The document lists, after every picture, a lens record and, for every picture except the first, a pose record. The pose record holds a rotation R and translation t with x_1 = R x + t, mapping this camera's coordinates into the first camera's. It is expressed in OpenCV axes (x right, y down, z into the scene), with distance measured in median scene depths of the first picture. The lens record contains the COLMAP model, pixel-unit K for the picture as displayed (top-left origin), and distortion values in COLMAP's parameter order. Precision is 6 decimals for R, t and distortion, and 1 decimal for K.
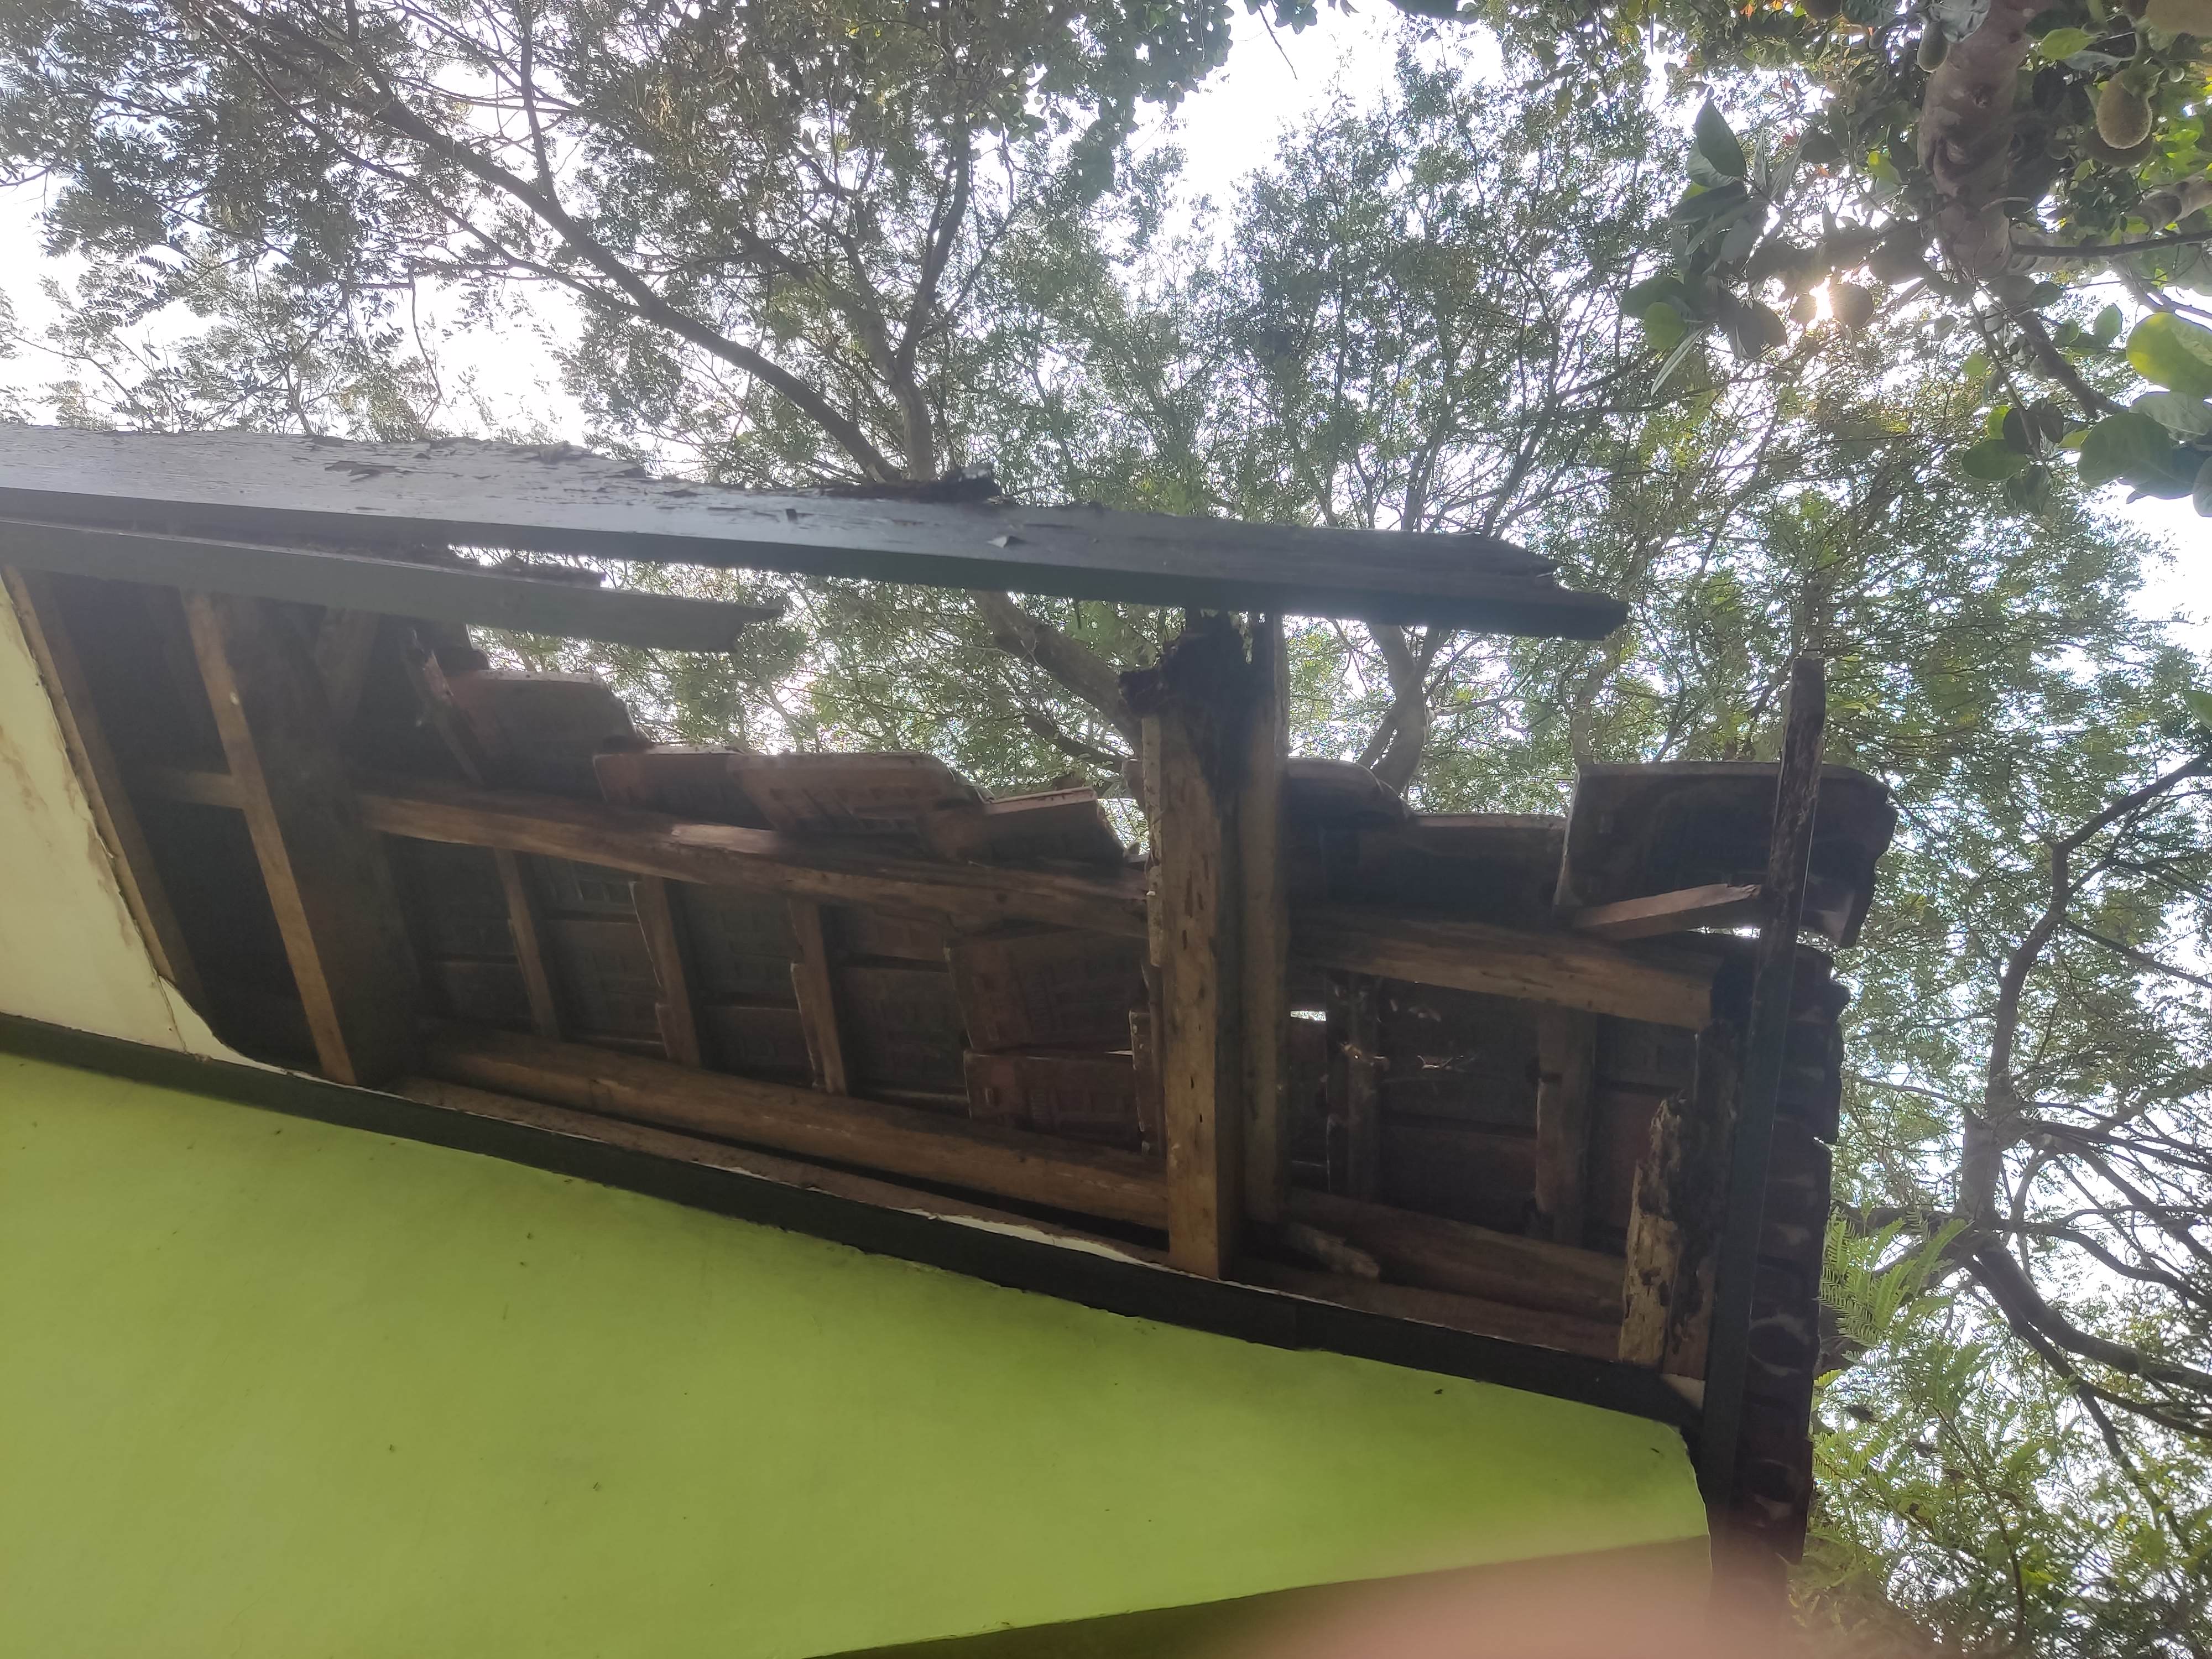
lens RADIAL K [[1628.3, 0, 1118.0], [0, 1628.3, 842.8], [0, 0, 1]] dist [0.103173, -0.157512]
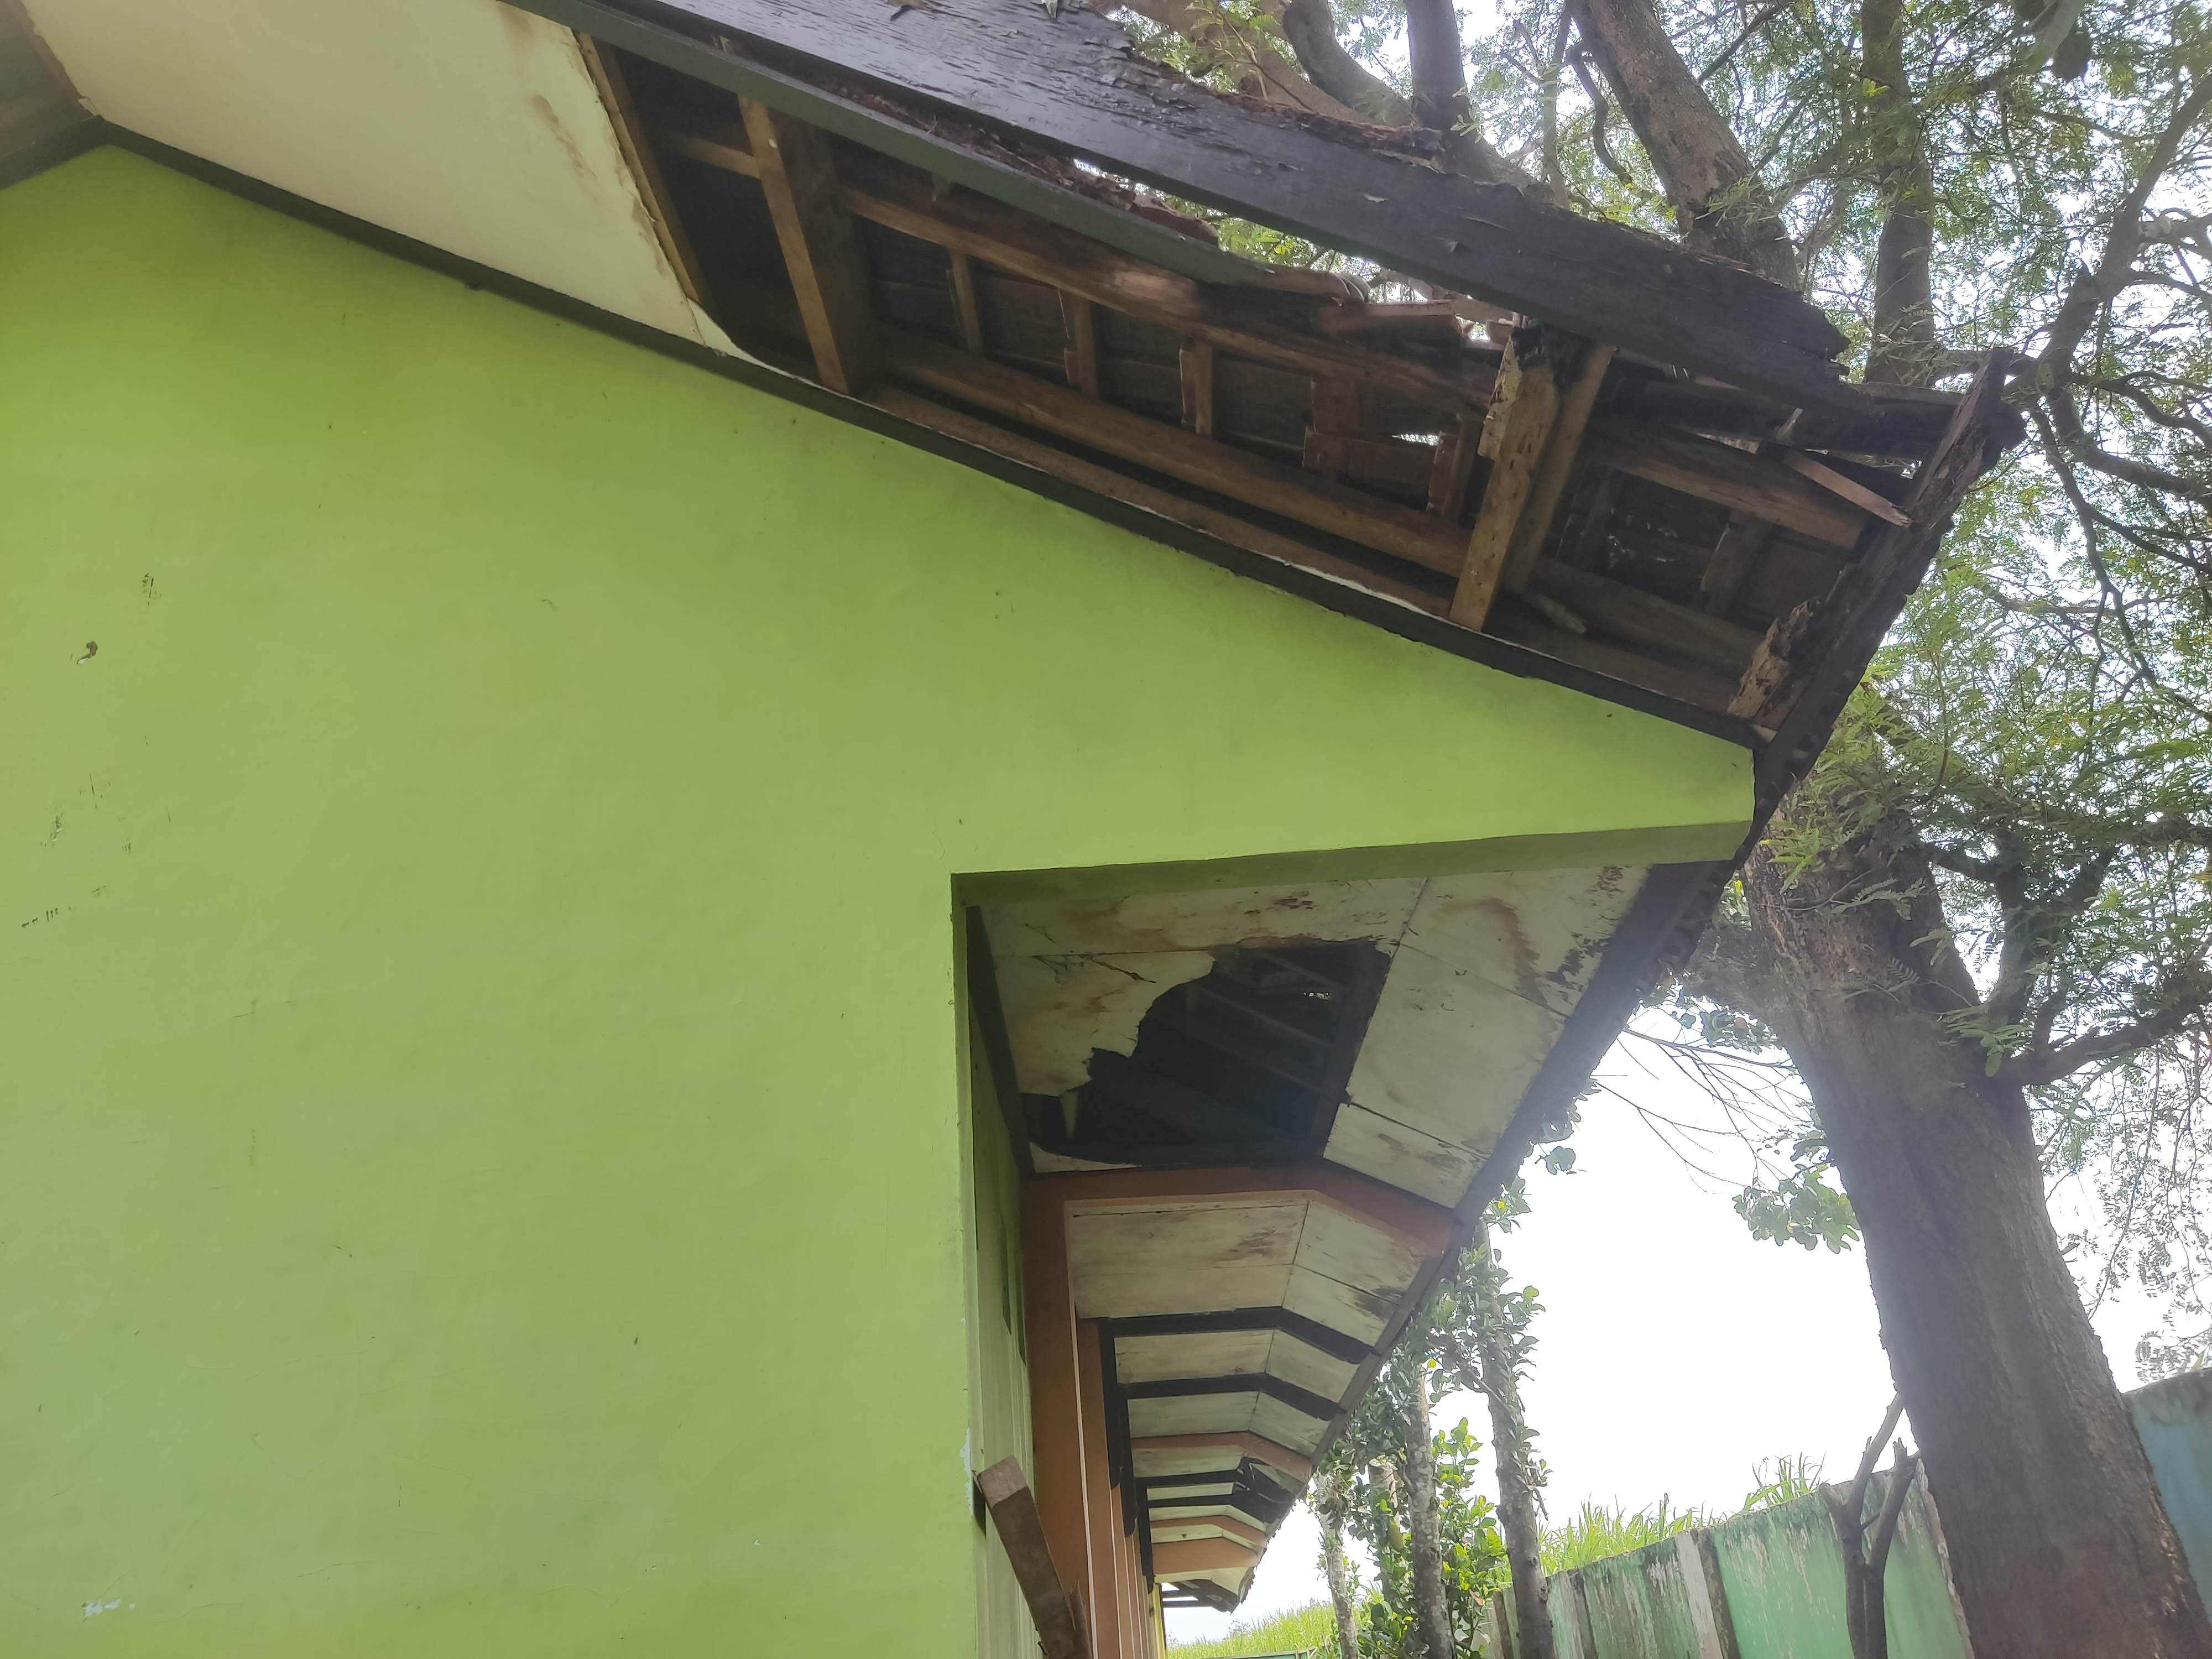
lens RADIAL K [[1628.3, 0, 1118.0], [0, 1628.3, 842.8], [0, 0, 1]] dist [0.103173, -0.157512]
pose [[0.997961, 0.063055, -0.009886, -0.214337], [-0.042323, 0.769709, 0.636990, -0.469417], [0.047774, -0.635273, 0.770808, -0.286685]]
